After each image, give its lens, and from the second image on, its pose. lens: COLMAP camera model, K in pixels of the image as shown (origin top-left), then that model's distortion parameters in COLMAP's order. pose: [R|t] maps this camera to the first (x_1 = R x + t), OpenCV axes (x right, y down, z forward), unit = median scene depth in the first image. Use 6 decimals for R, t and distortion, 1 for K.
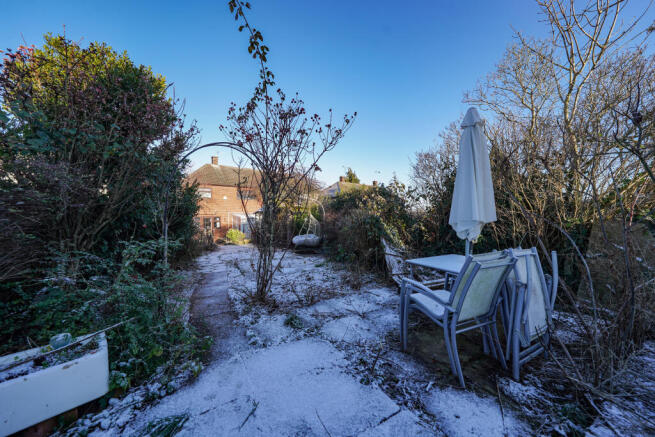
lens RADIAL K [[233.3, 0, 327.7], [0, 233.3, 221.6], [0, 0, 1]] dist [-0.018409, -0.000109]
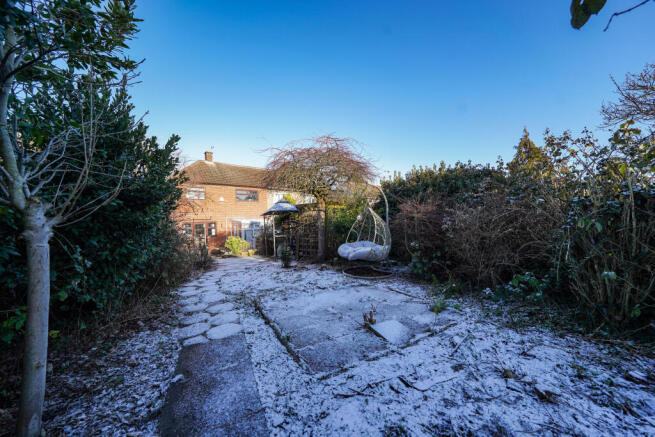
lens RADIAL K [[233.3, 0, 327.5], [0, 233.3, 217.6], [0, 0, 1]] dist [-0.018409, -0.000109]
pose [[0.999444, -0.025632, 0.021322, -0.105621], [0.026454, 0.998882, -0.039177, 0.006810], [-0.020294, 0.039720, 0.999005, 0.210810]]
